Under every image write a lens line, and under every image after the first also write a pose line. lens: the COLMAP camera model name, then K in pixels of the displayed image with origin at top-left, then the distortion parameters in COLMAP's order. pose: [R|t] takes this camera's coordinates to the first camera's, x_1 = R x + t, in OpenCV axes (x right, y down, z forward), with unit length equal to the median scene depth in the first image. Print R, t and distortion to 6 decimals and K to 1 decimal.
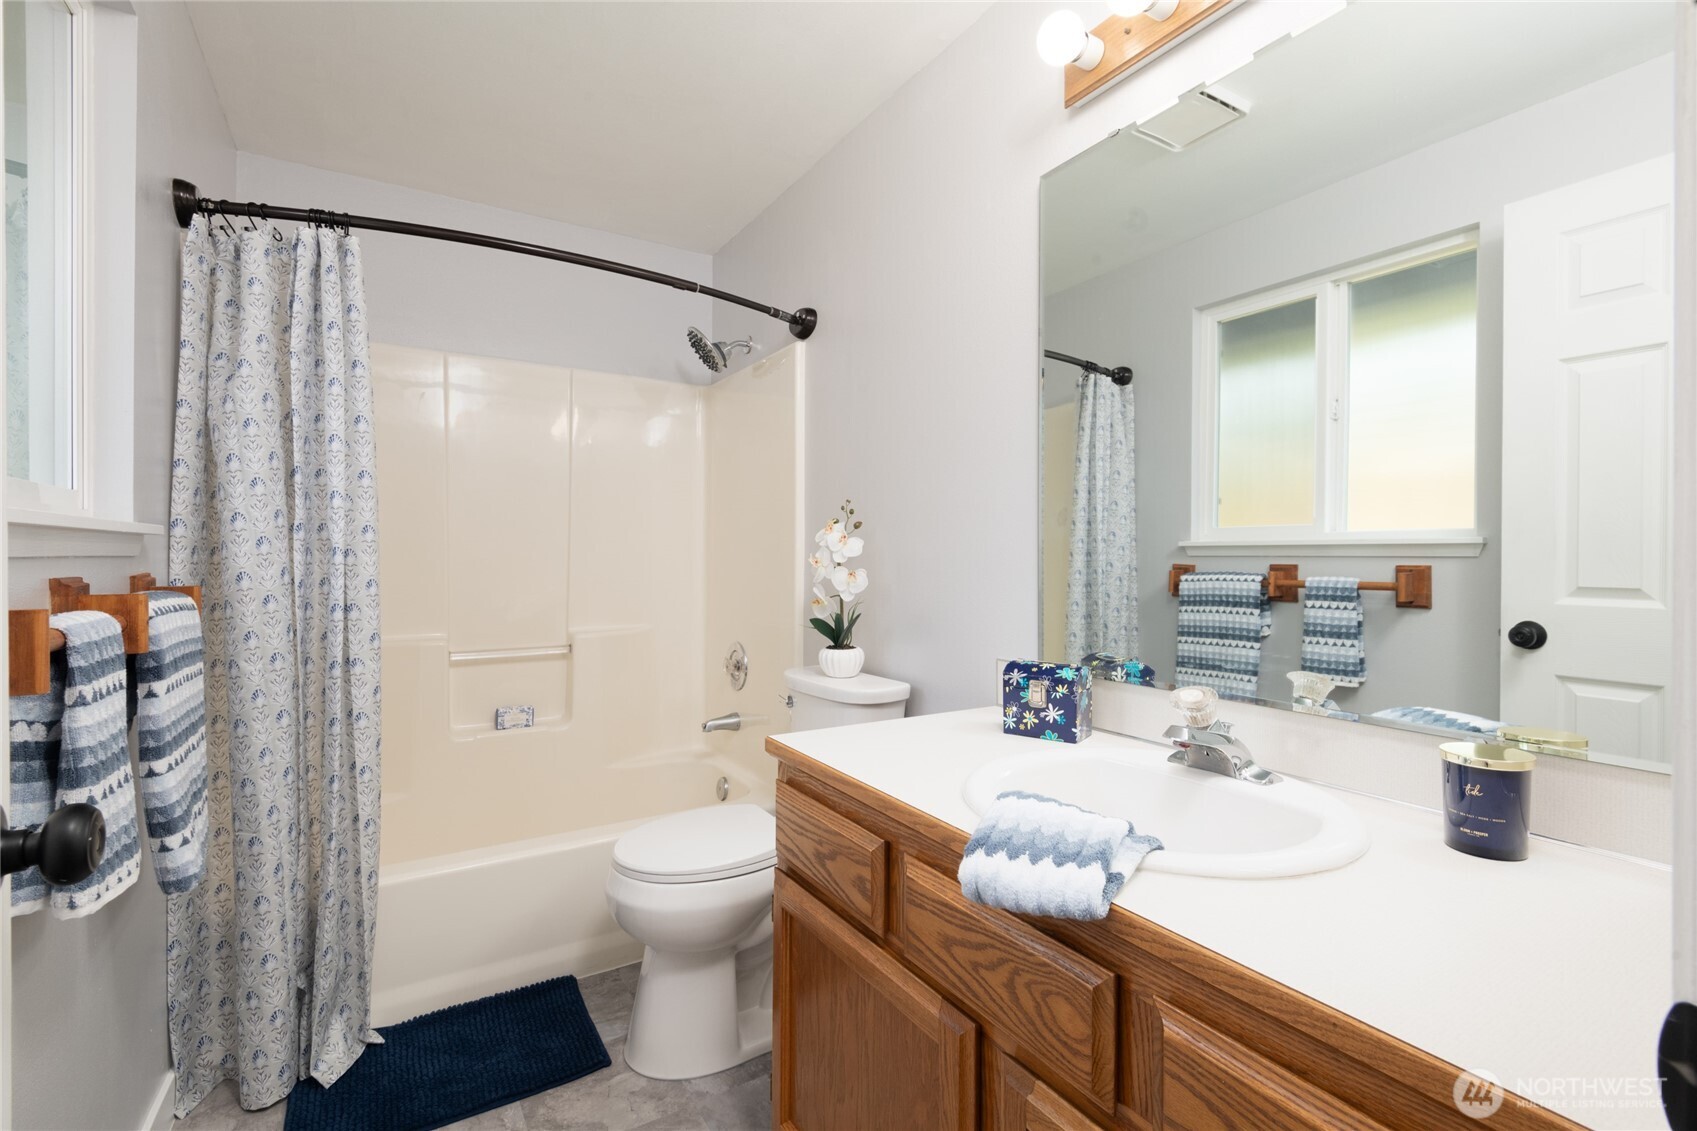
lens RADIAL K [[764.6, 0, 848.2], [0, 764.6, 559.3], [0, 0, 1]] dist [0.029265, -0.018048]
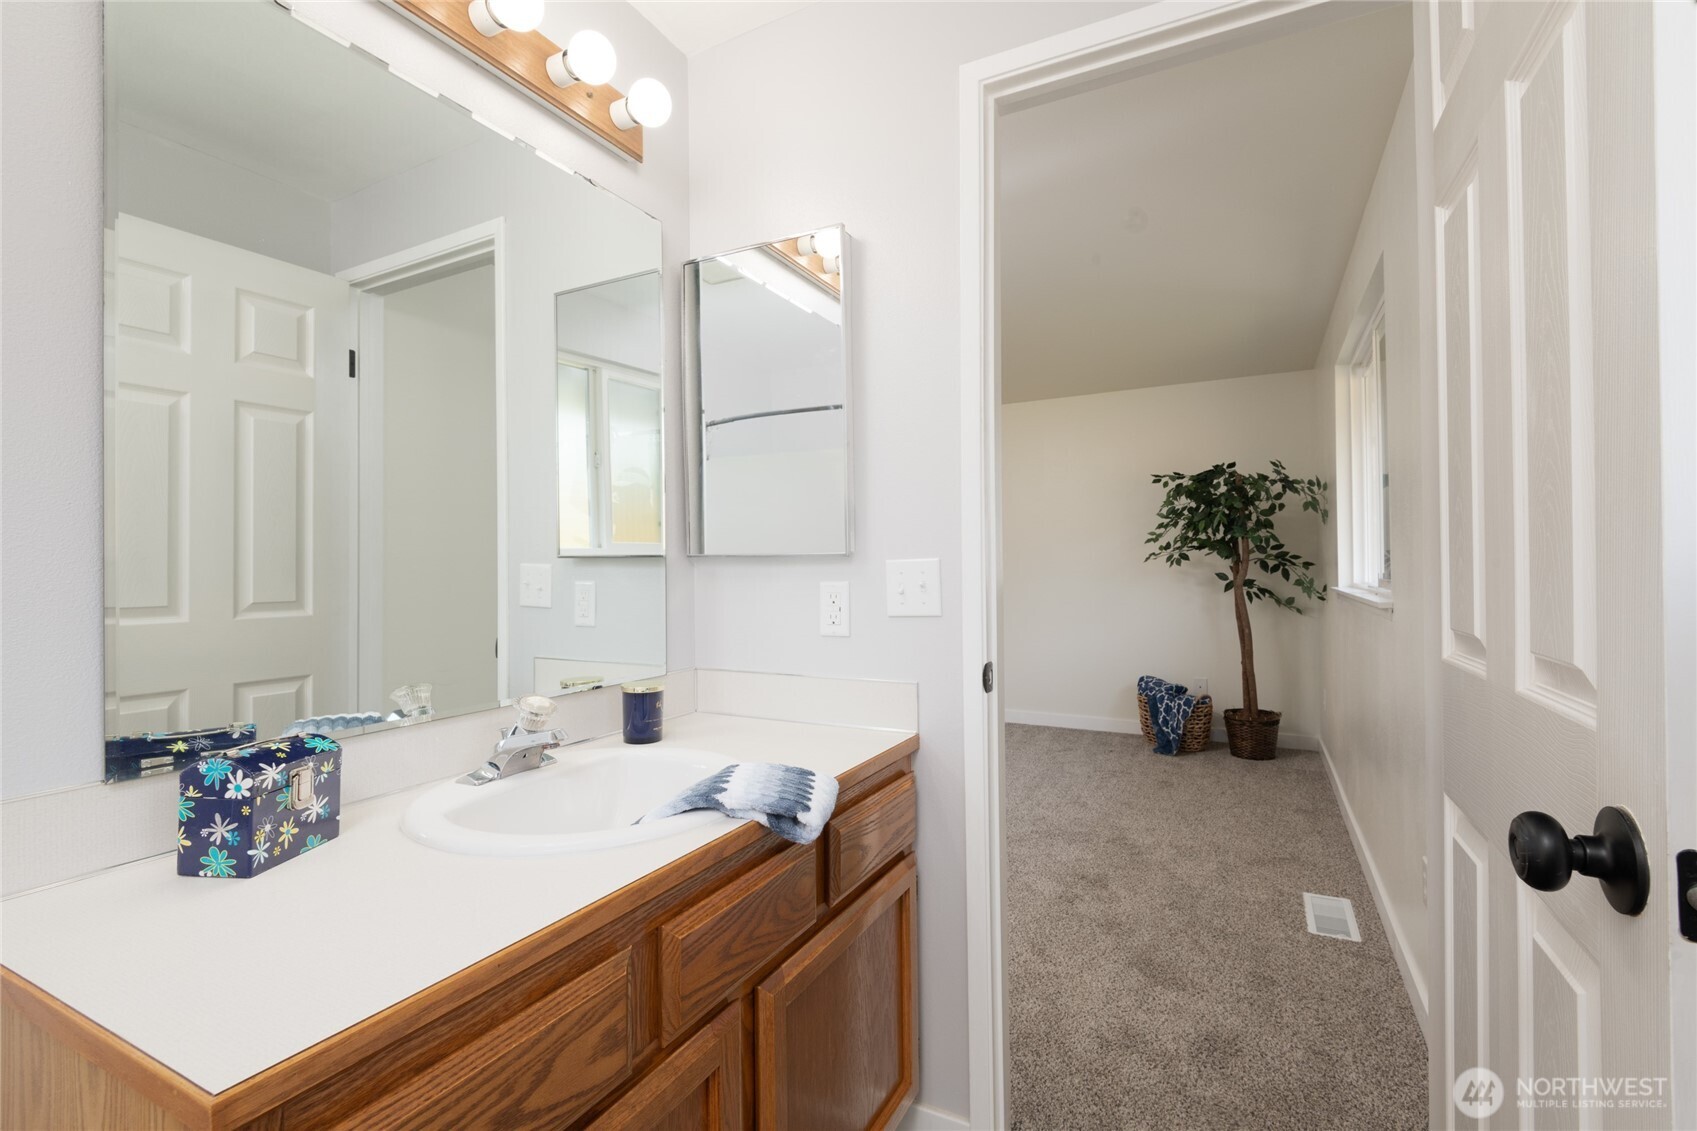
lens RADIAL K [[764.6, 0, 848.2], [0, 764.6, 559.3], [0, 0, 1]] dist [0.029265, -0.018048]
pose [[-0.512249, 0.009027, 0.858789, -0.820645], [0.011589, 0.999926, -0.003598, -0.019187], [-0.858759, 0.008109, -0.512316, 1.346278]]
